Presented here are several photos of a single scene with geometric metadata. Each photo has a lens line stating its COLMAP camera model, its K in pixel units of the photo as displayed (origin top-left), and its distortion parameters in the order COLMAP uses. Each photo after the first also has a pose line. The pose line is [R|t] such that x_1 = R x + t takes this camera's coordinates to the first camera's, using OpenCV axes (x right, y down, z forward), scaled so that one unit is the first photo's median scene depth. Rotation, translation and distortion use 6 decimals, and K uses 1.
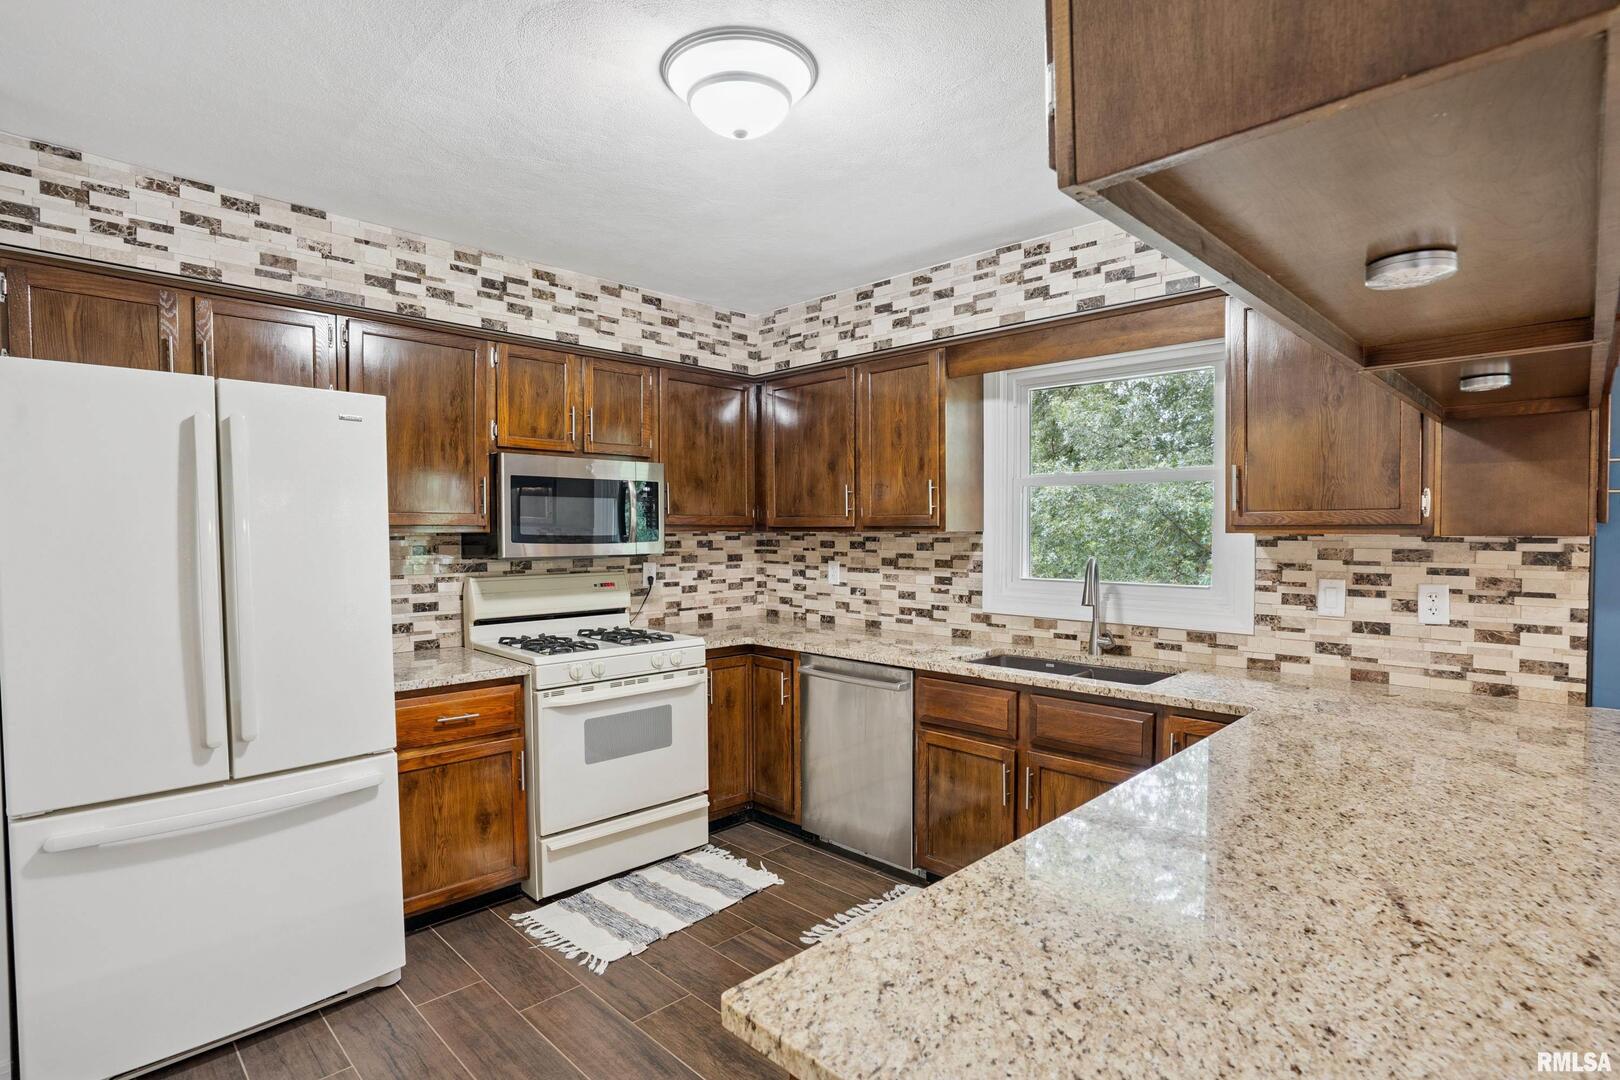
lens RADIAL K [[825.6, 0, 811.9], [0, 825.6, 556.9], [0, 0, 1]] dist [-0.014158, 0.002065]
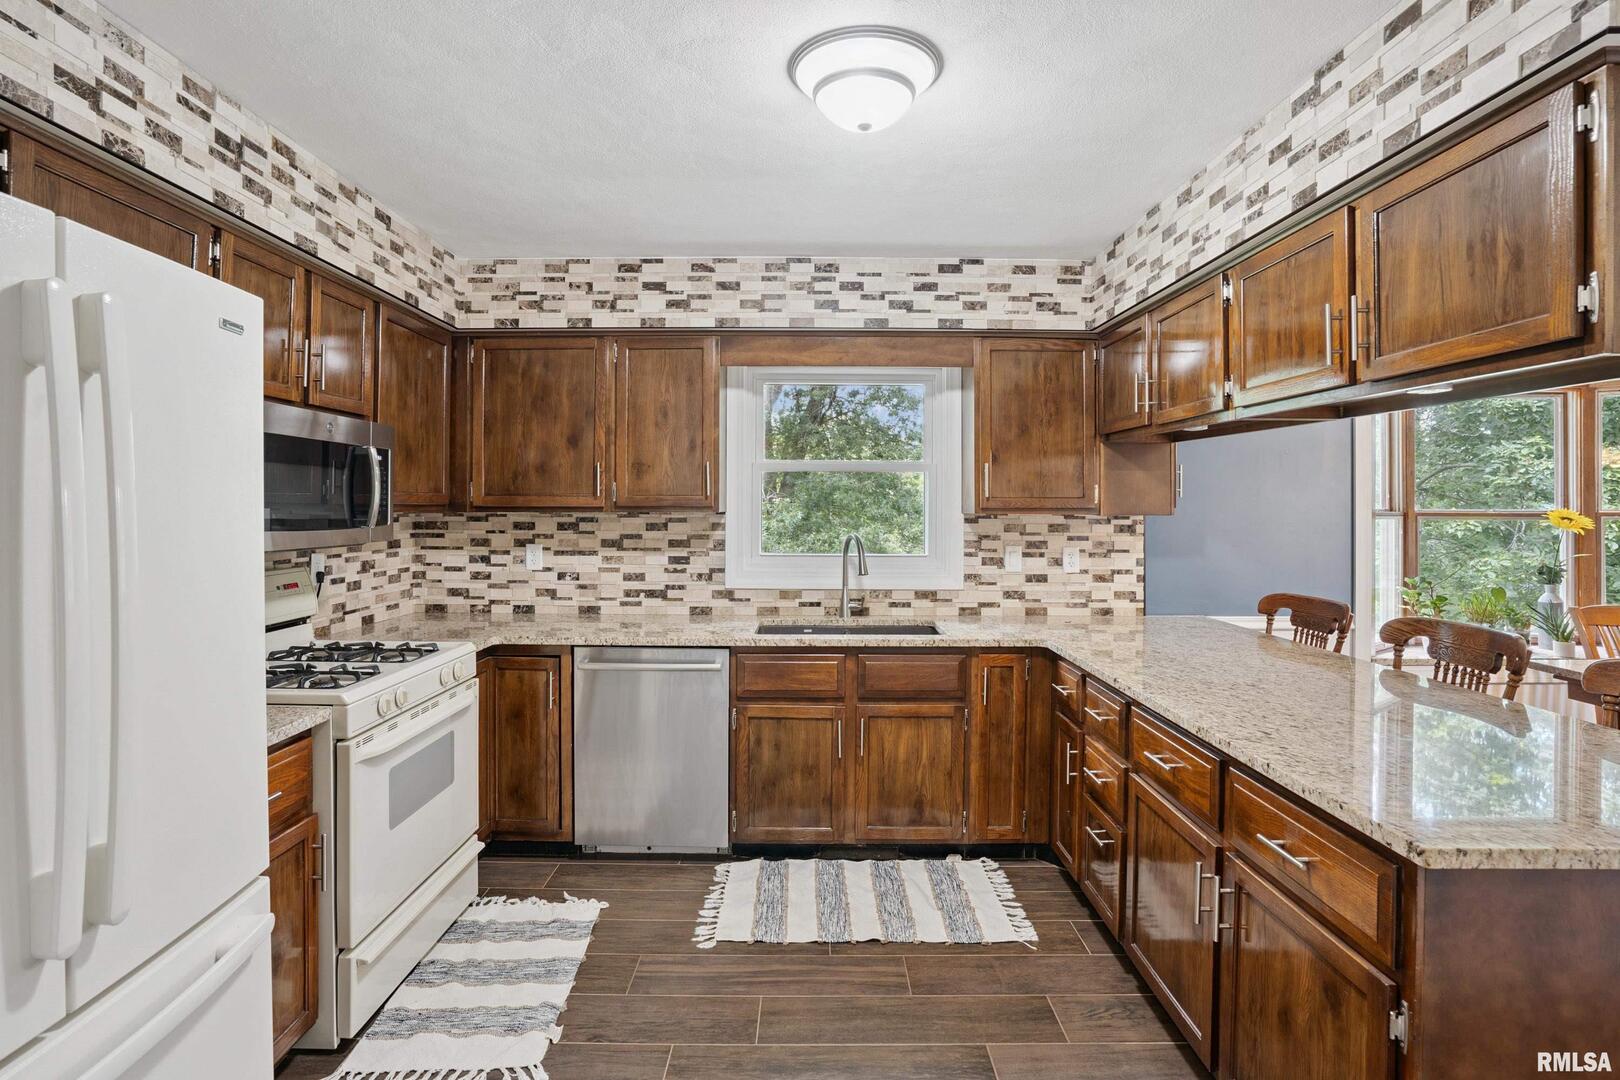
lens RADIAL K [[787.0, 0, 820.5], [0, 787.0, 506.5], [0, 0, 1]] dist [-0.020349, 0.011344]
pose [[0.717765, 0.003289, 0.696277, -0.465290], [0.020586, 0.999451, -0.025942, -0.010304], [-0.695981, 0.032954, 0.717304, 0.214841]]
